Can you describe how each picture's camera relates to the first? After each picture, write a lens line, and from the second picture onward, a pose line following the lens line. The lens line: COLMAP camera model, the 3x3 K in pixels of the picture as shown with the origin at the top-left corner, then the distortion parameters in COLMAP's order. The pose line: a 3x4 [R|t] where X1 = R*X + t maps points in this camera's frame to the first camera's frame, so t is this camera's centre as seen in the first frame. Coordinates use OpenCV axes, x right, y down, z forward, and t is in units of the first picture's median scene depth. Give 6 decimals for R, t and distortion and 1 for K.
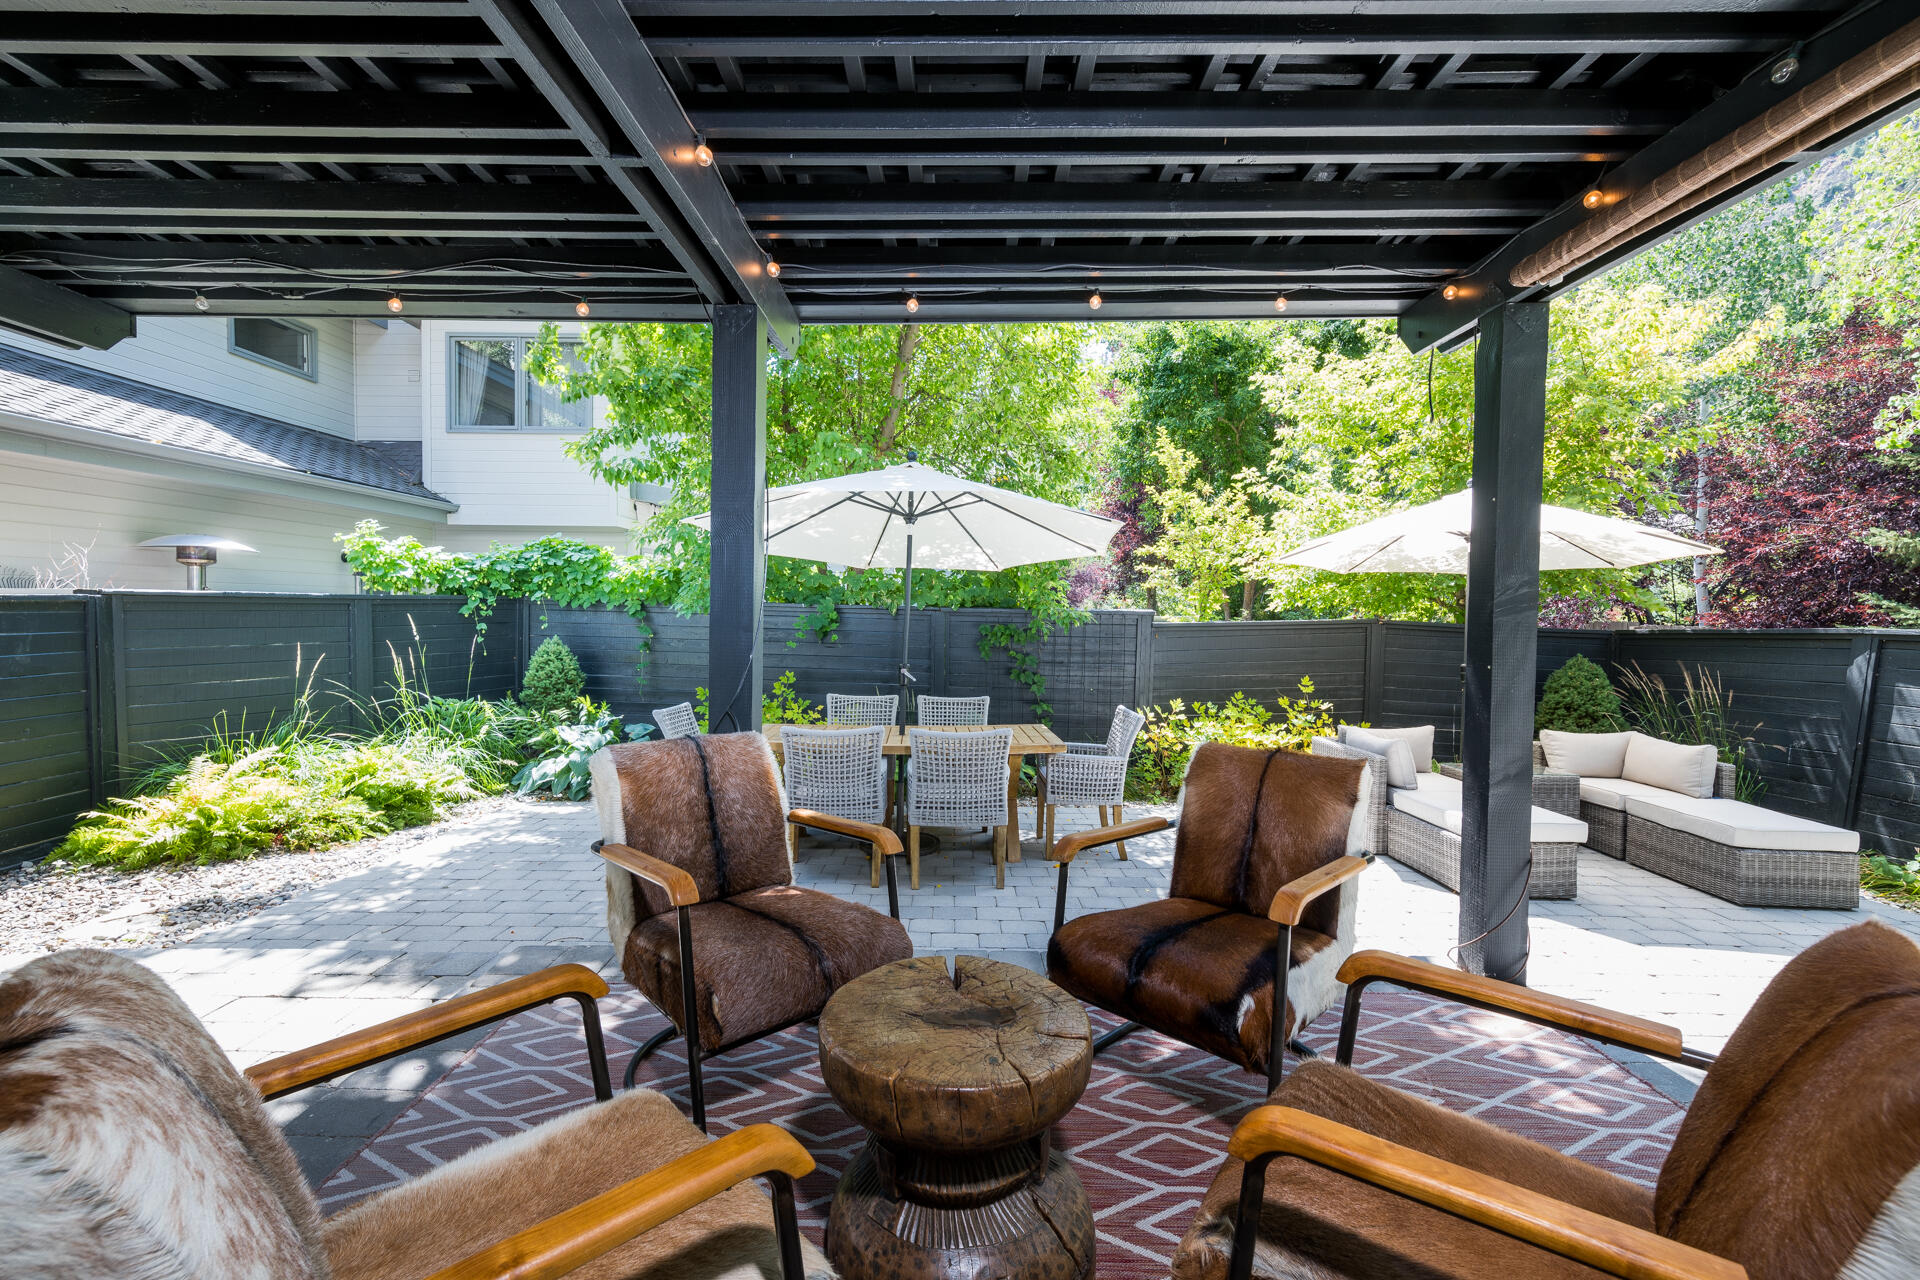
lens RADIAL K [[848.3, 0, 957.2], [0, 848.3, 631.2], [0, 0, 1]] dist [0.000940, 0.000007]
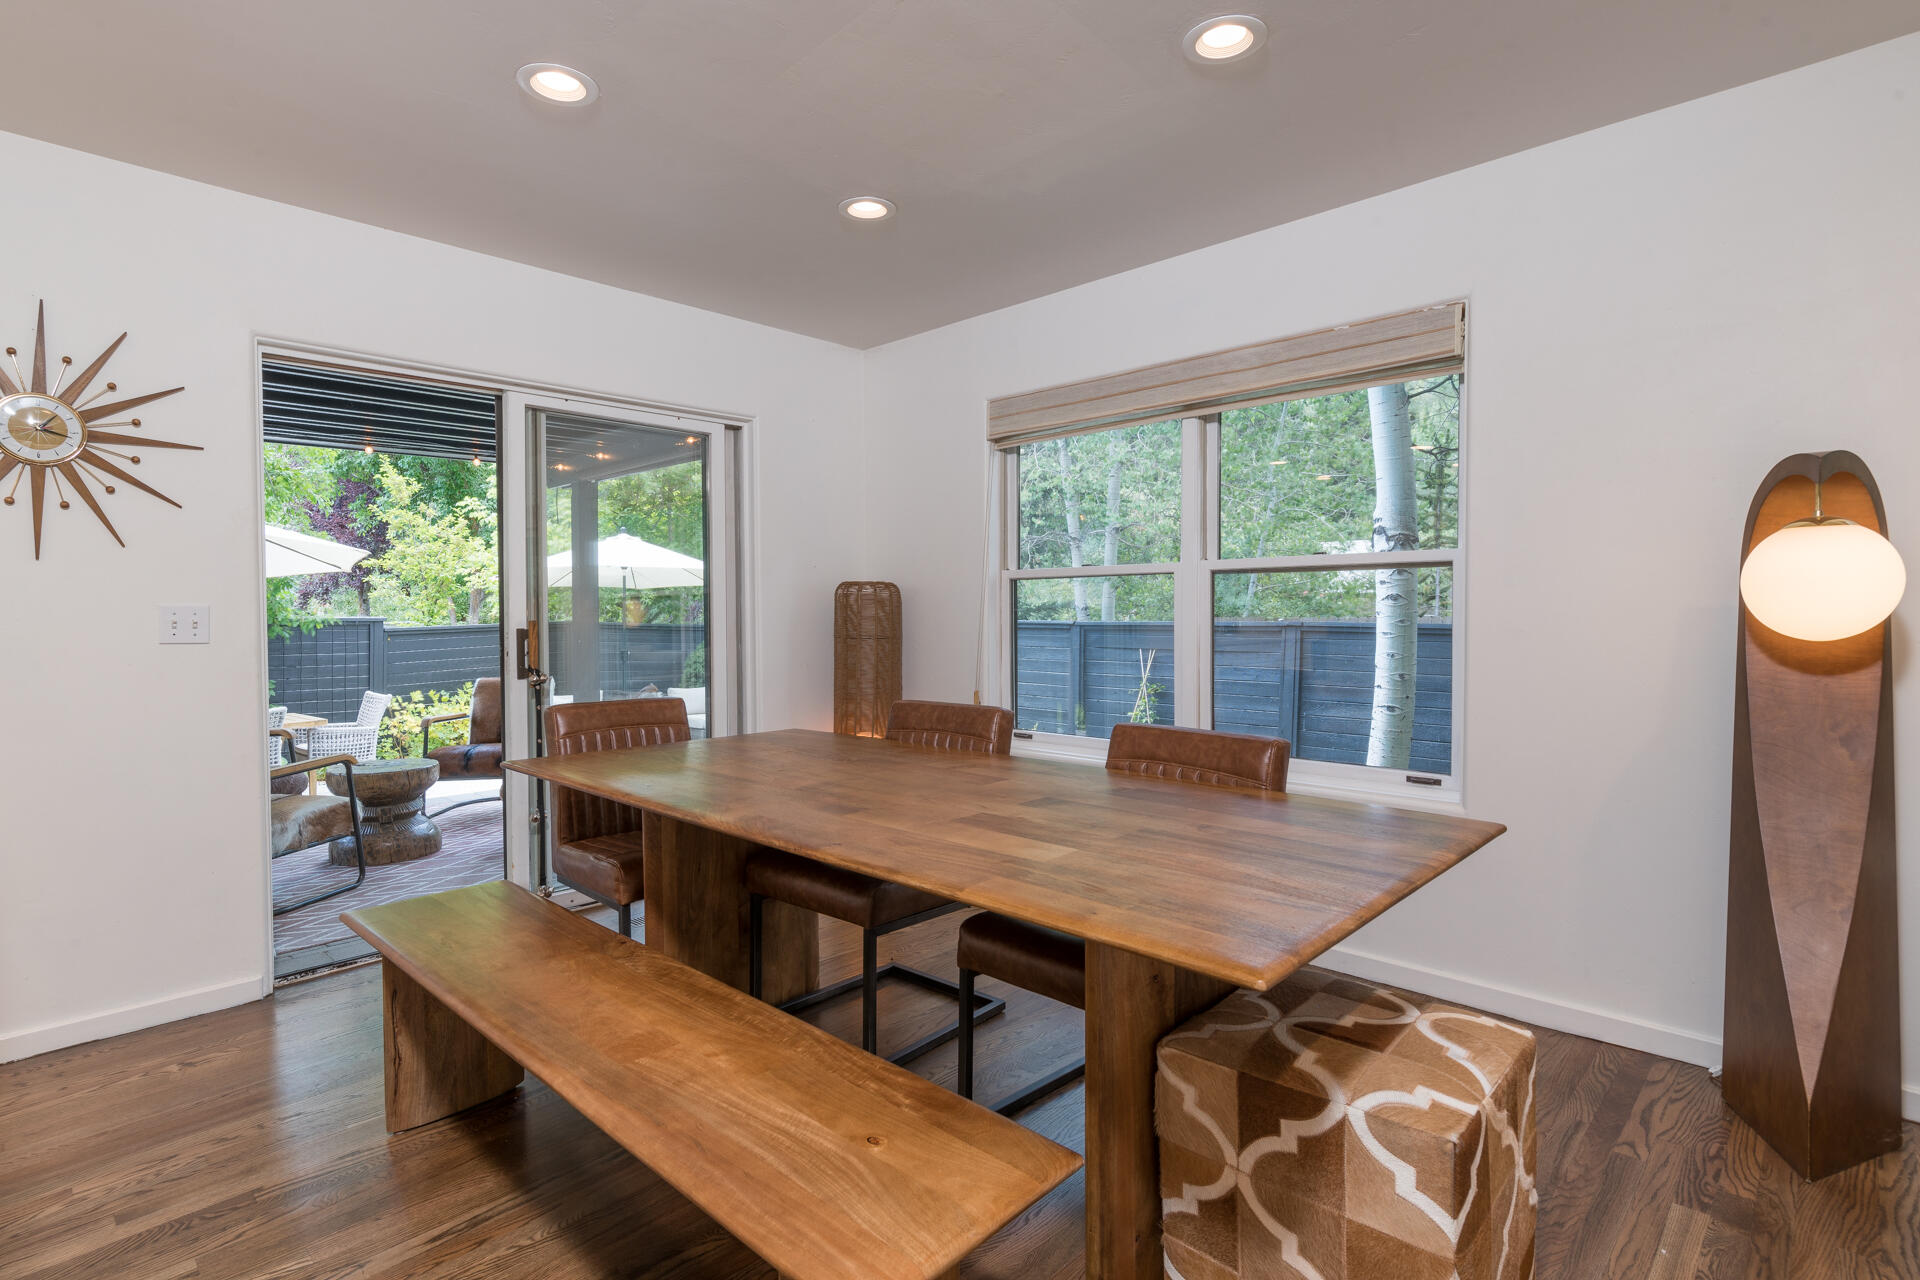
lens RADIAL K [[920.0, 0, 954.8], [0, 920.0, 630.6], [0, 0, 1]] dist [0.002471, 0.000828]
pose [[0.672410, -0.019665, 0.739918, -0.162301], [0.021092, 0.999750, 0.007403, 0.001455], [-0.739878, 0.010628, 0.672657, -0.384810]]
